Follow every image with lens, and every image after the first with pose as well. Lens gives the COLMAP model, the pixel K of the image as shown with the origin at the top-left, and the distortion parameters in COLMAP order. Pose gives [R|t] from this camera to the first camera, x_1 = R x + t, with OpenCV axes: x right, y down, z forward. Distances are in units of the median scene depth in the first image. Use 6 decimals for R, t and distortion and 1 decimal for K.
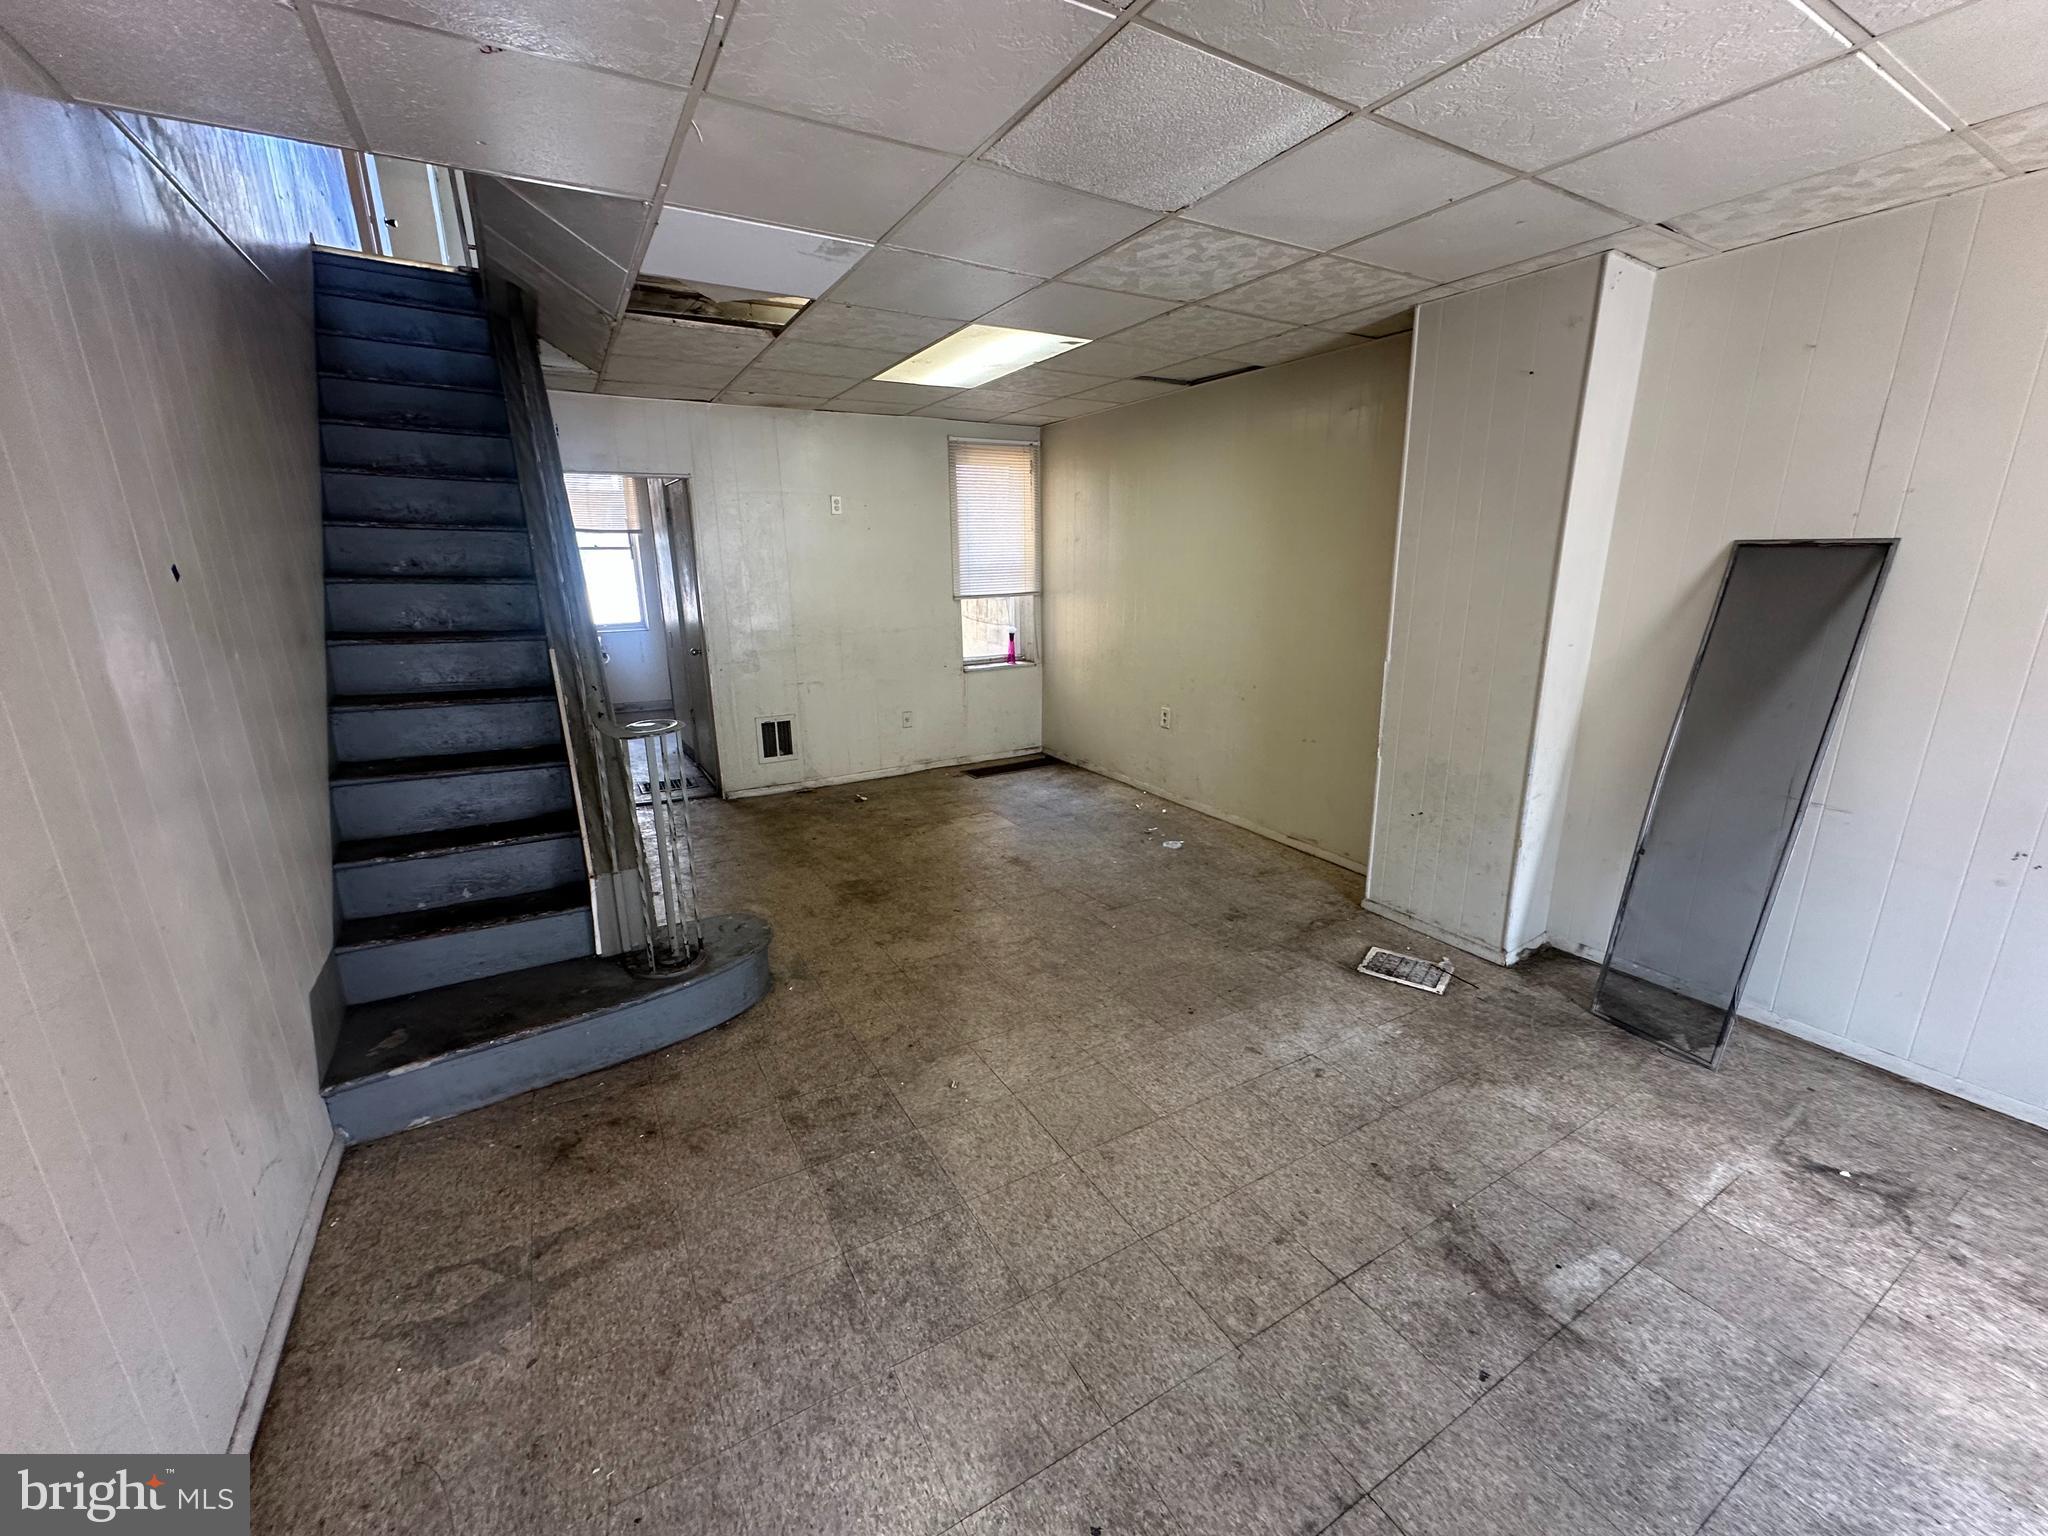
lens RADIAL K [[812.1, 0, 1025.7], [0, 812.1, 773.3], [0, 0, 1]] dist [-0.000568, 0.000093]
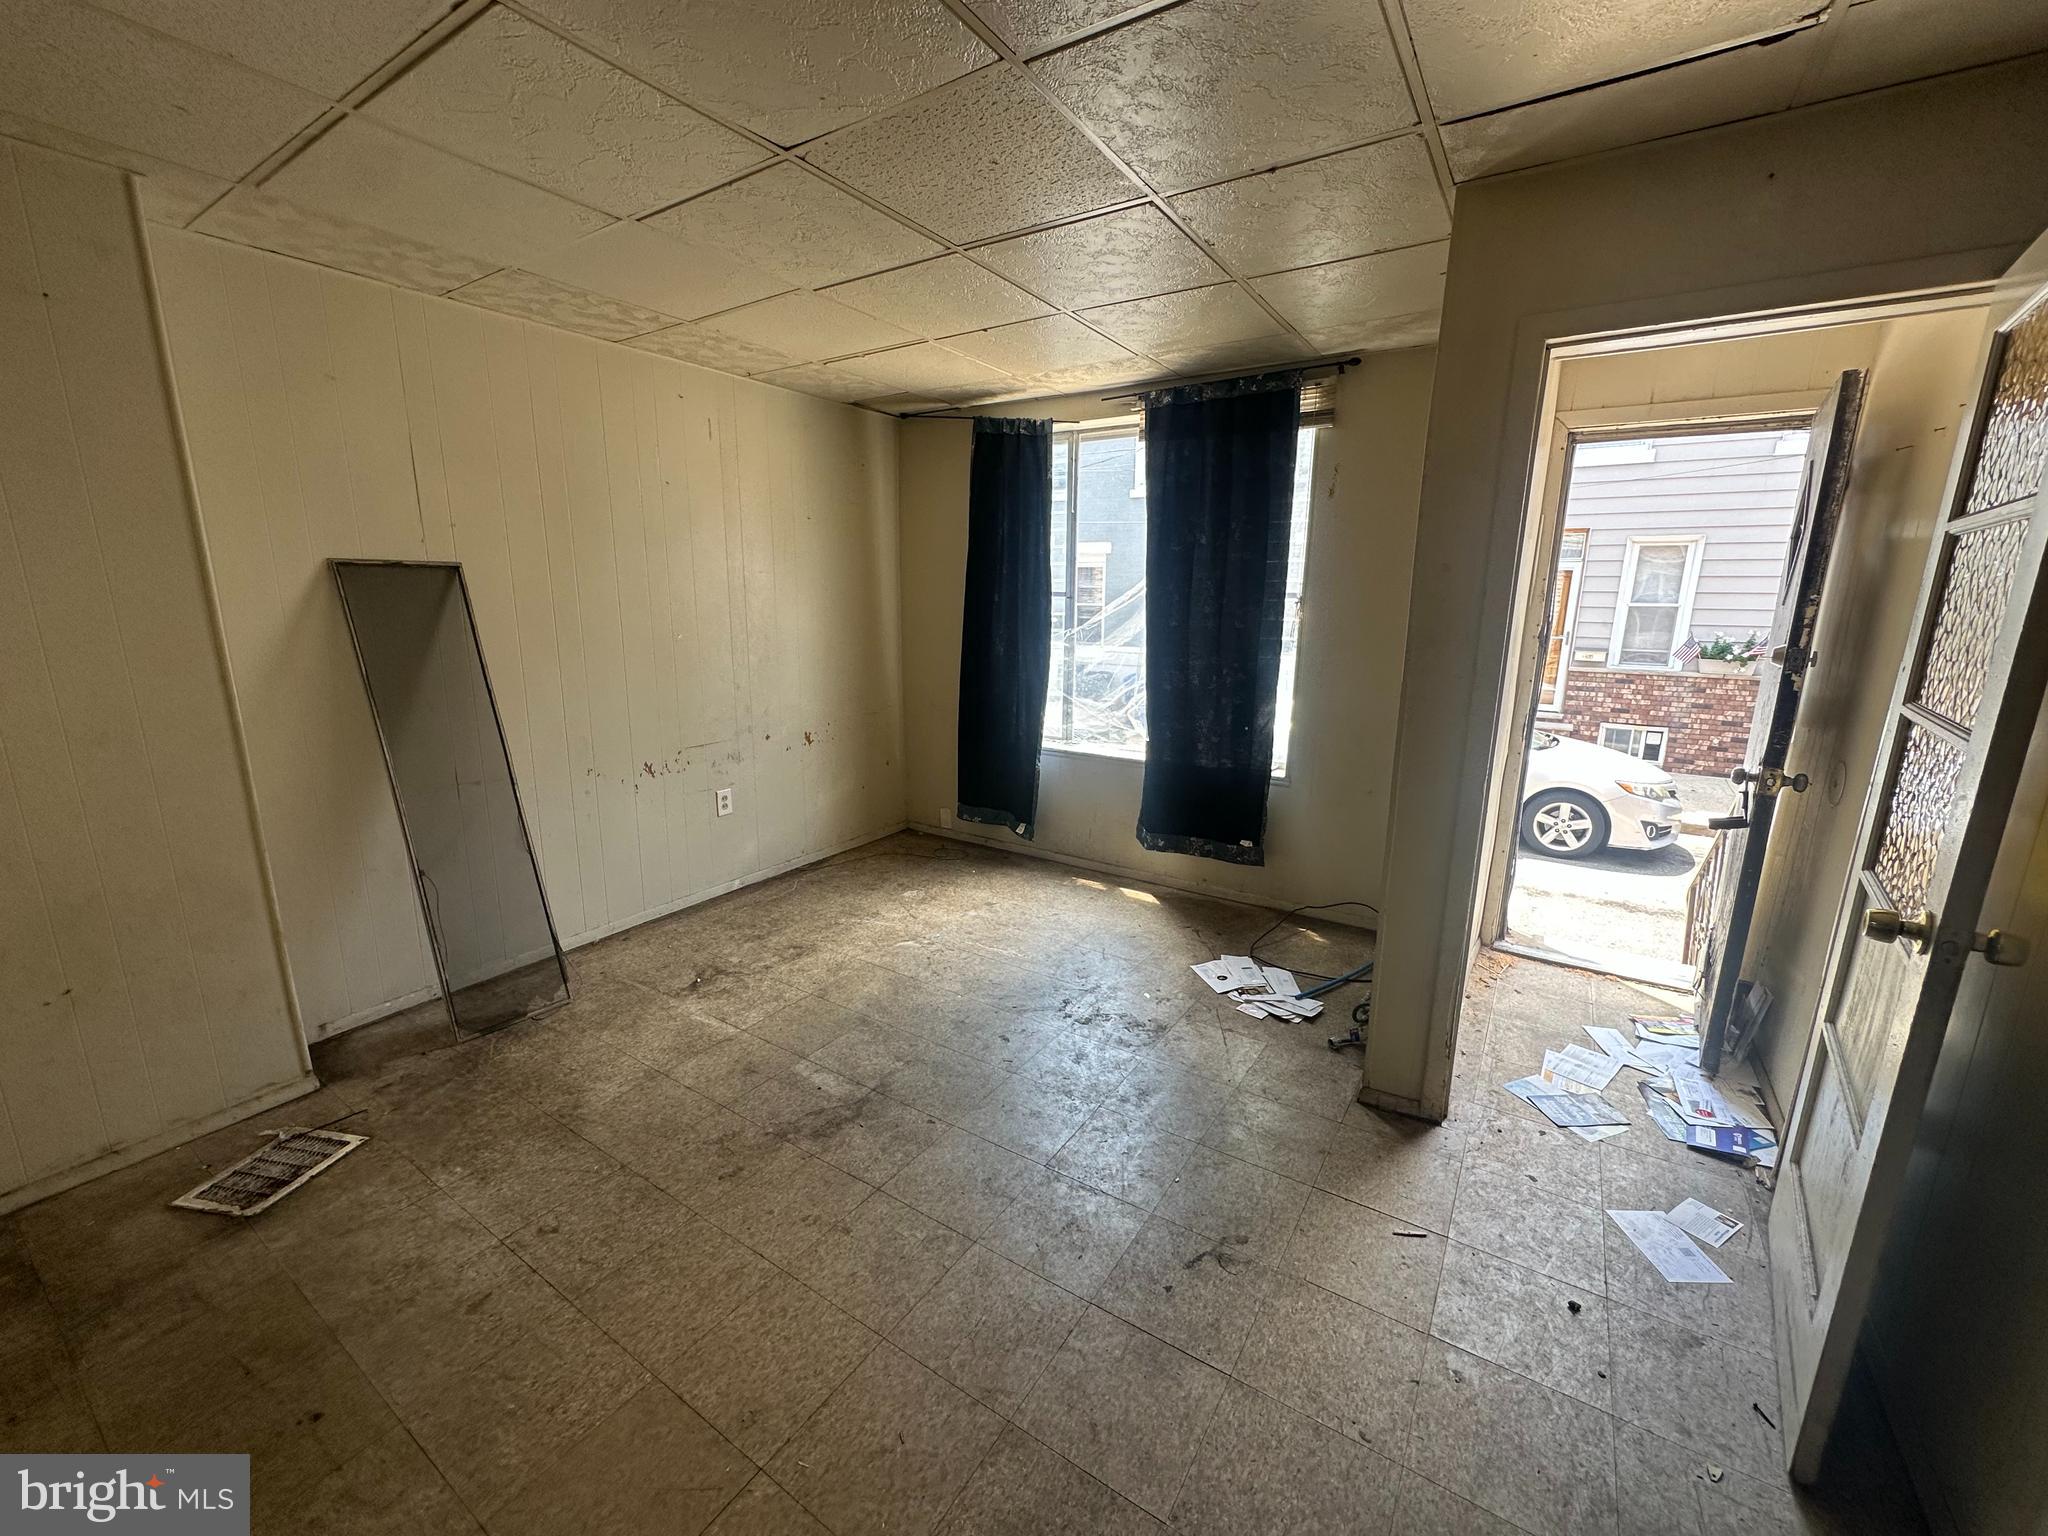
lens RADIAL K [[812.1, 0, 1024.7], [0, 812.1, 770.0], [0, 0, 1]] dist [-0.000568, 0.000093]
pose [[-0.443895, -0.189577, 0.875795, -0.480136], [0.228075, 0.921273, 0.315021, -0.193054], [-0.866567, 0.339584, -0.365711, 0.822910]]
